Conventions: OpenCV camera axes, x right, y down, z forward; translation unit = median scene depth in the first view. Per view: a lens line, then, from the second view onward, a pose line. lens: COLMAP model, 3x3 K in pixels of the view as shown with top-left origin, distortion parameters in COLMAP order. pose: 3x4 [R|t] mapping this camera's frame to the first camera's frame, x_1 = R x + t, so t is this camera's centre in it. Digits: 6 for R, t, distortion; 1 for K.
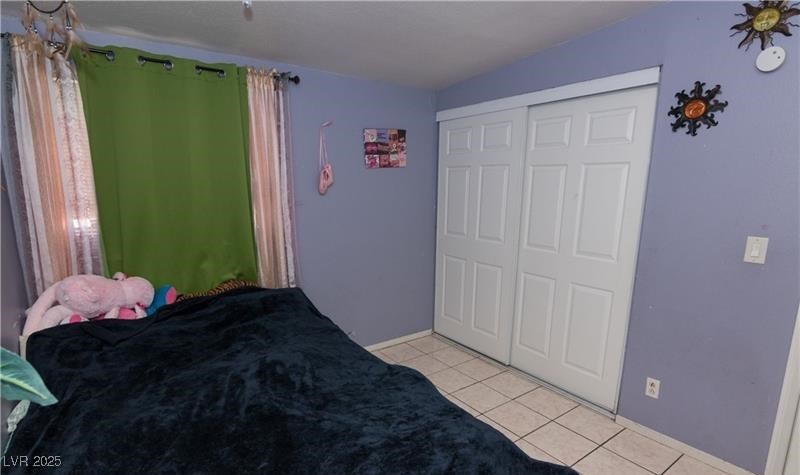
lens RADIAL K [[408.5, 0, 400.0], [0, 408.5, 237.5], [0, 0, 1]] dist [-0.001001, -0.000617]
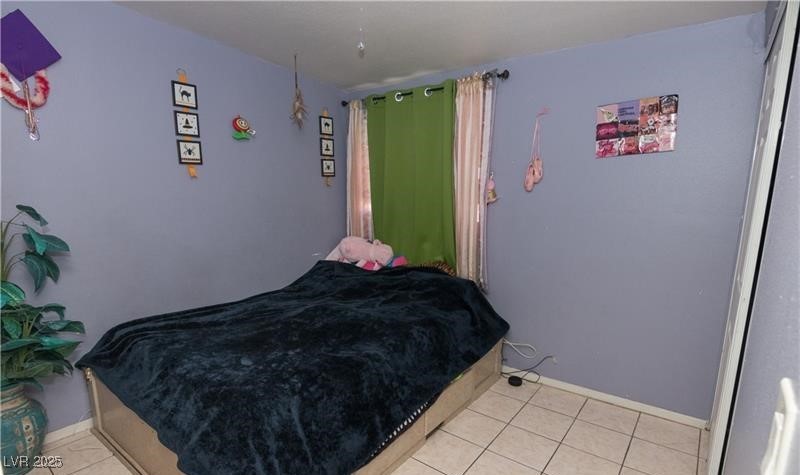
lens RADIAL K [[408.5, 0, 400.0], [0, 408.5, 237.5], [0, 0, 1]] dist [-0.001001, -0.000617]
pose [[0.275013, 0.115648, -0.954460, 0.661529], [-0.114632, 0.989602, 0.086876, -0.054603], [0.954582, 0.085520, 0.285411, 0.516451]]
